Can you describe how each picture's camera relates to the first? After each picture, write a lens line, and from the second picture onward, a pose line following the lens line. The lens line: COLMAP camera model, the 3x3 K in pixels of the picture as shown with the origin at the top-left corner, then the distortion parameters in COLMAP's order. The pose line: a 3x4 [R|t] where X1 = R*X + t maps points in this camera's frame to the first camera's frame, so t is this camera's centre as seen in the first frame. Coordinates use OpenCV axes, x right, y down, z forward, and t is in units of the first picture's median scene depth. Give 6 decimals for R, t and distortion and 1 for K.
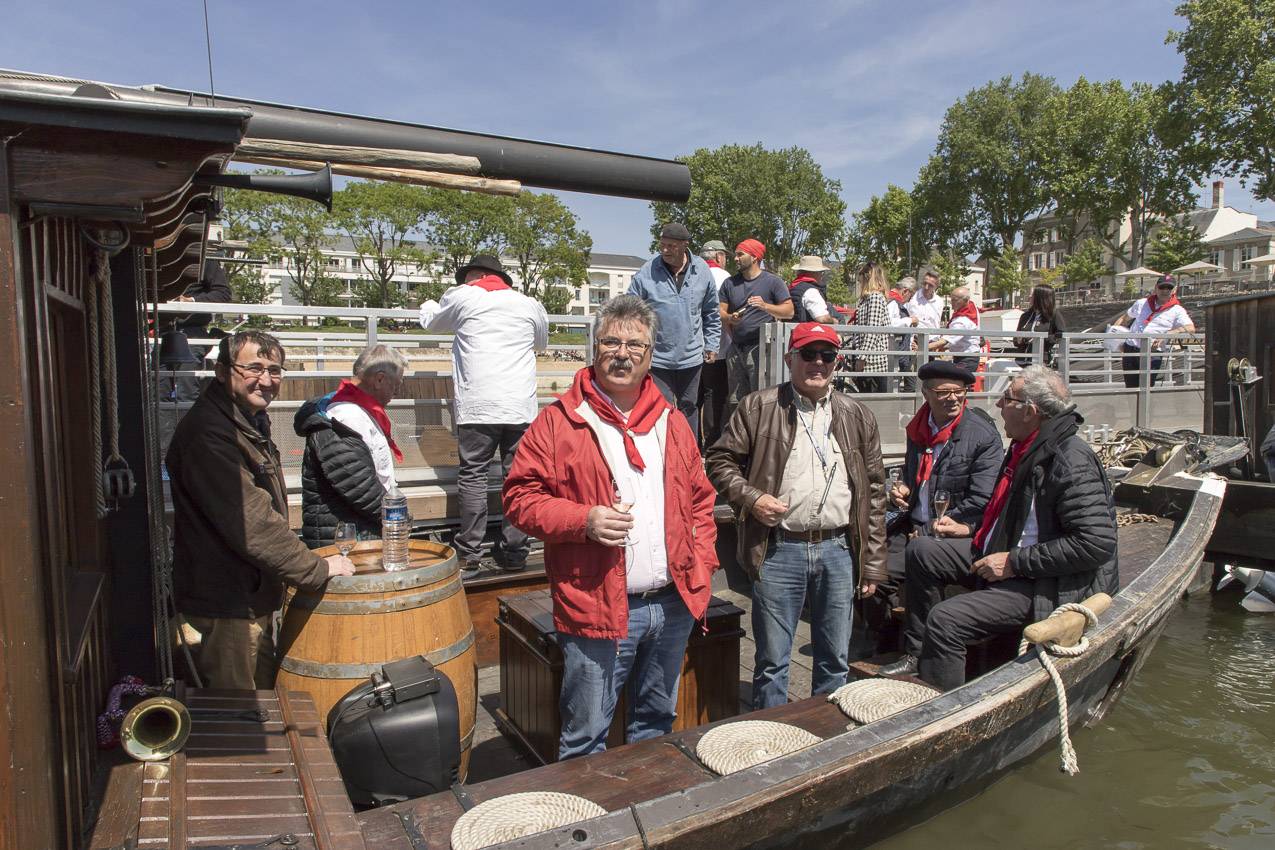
lens RADIAL K [[877.8, 0, 637.5], [0, 877.8, 425.0], [0, 0, 1]] dist [0.023692, -0.002636]
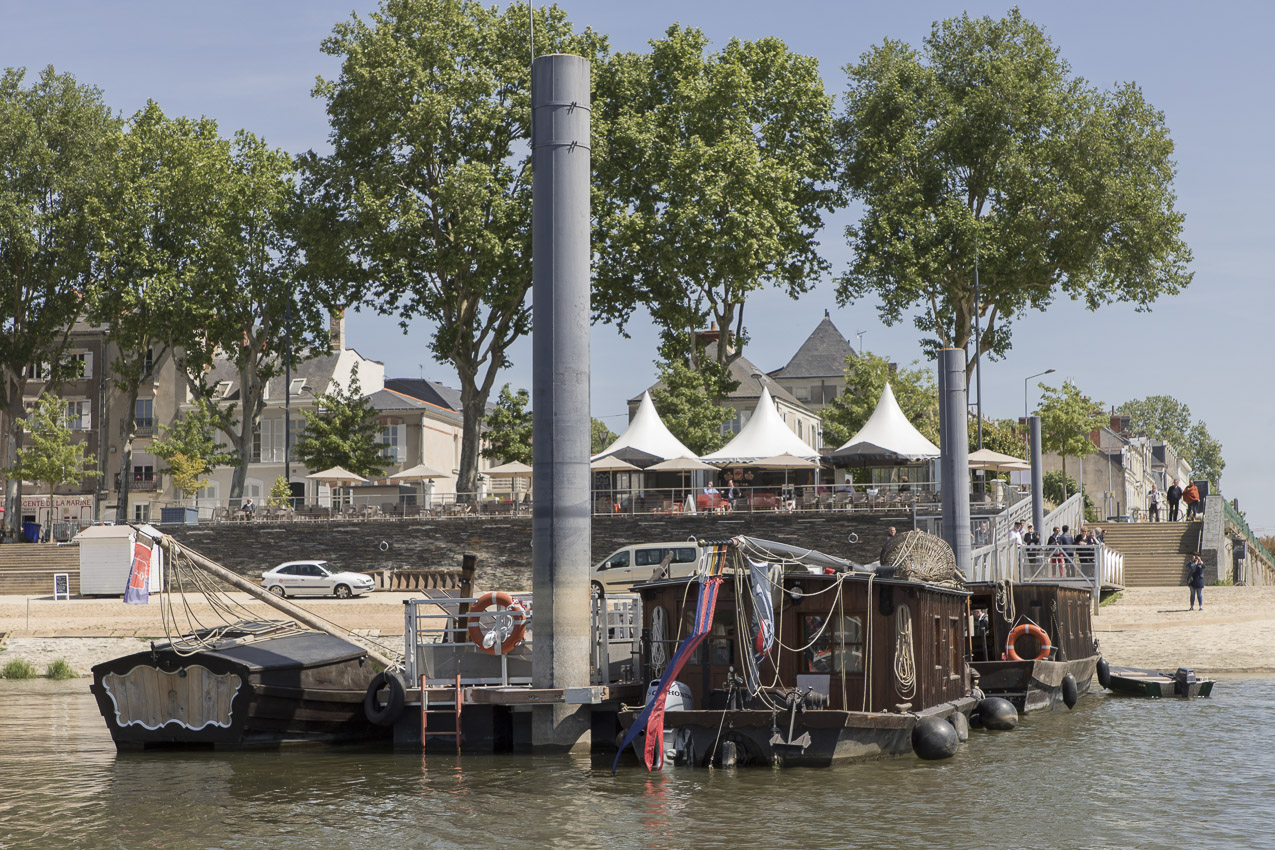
lens RADIAL K [[2313.1, 0, 637.5], [0, 2313.1, 425.0], [0, 0, 1]] dist [0.059448, 0.019056]
pose [[0.691161, 0.058402, 0.720337, -0.313034], [0.050721, 0.990352, -0.128960, 0.009221], [-0.720918, 0.125669, 0.681531, -0.176051]]
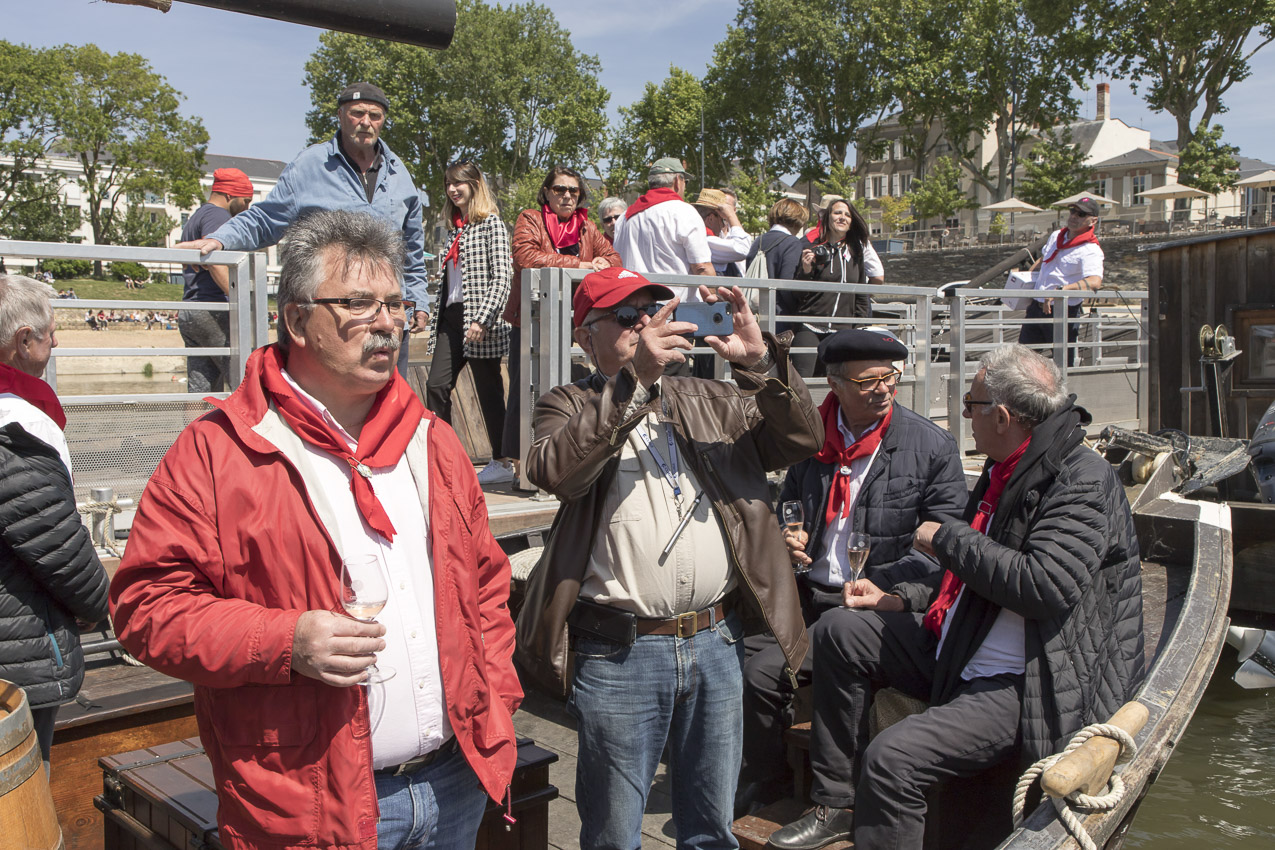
lens RADIAL K [[1341.9, 0, 637.5], [0, 1341.9, 425.0], [0, 0, 1]] dist [0.026624, -0.006169]
pose [[0.966490, -0.021404, 0.255811, -0.007881], [0.021809, 0.999761, 0.001253, -0.002153], [-0.255776, 0.004368, 0.966726, 0.021629]]
